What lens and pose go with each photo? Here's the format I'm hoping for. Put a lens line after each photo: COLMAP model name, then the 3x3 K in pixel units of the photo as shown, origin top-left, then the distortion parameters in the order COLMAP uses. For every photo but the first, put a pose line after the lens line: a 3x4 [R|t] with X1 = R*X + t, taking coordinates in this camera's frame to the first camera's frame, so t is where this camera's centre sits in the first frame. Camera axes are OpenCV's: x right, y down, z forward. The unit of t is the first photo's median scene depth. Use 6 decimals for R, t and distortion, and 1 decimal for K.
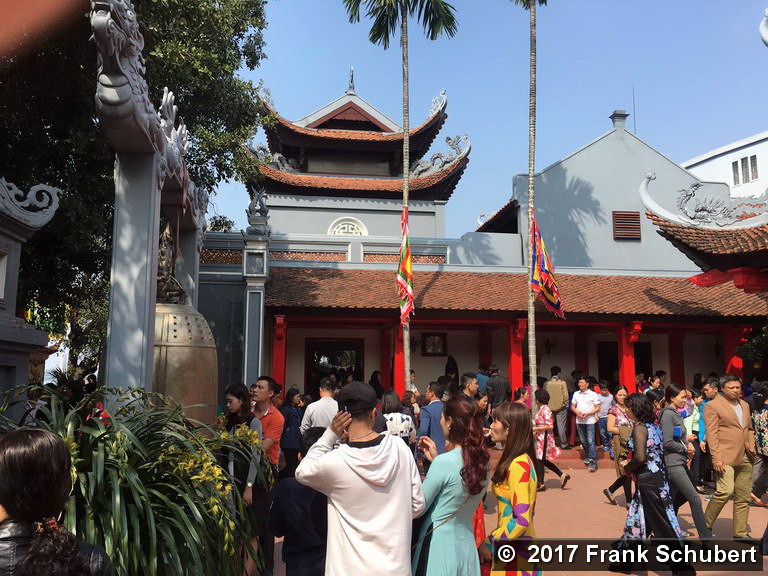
lens RADIAL K [[657.7, 0, 382.0], [0, 657.7, 290.5], [0, 0, 1]] dist [0.071388, -0.084273]
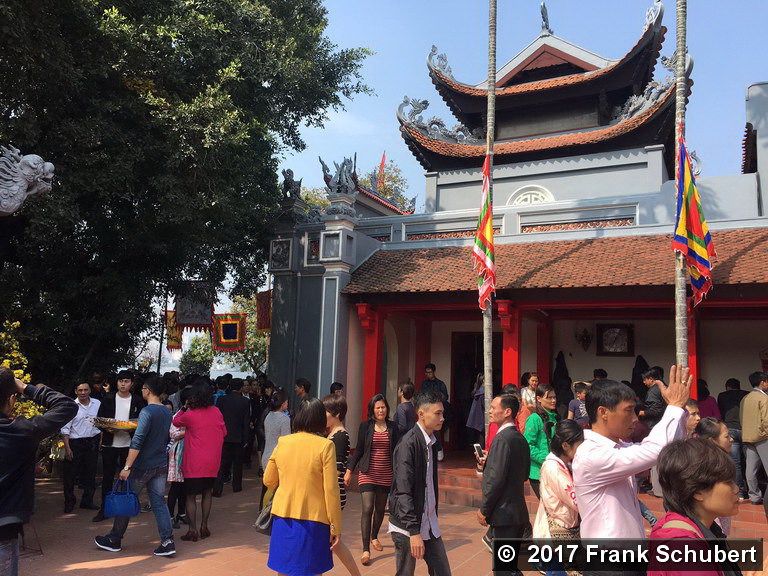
lens RADIAL K [[657.7, 0, 382.0], [0, 657.7, 290.5], [0, 0, 1]] dist [0.071388, -0.084273]
pose [[0.817439, -0.045943, -0.574180, 0.371226], [0.040774, 0.998929, -0.021882, 0.041215], [0.574570, -0.005524, 0.818437, 0.317473]]
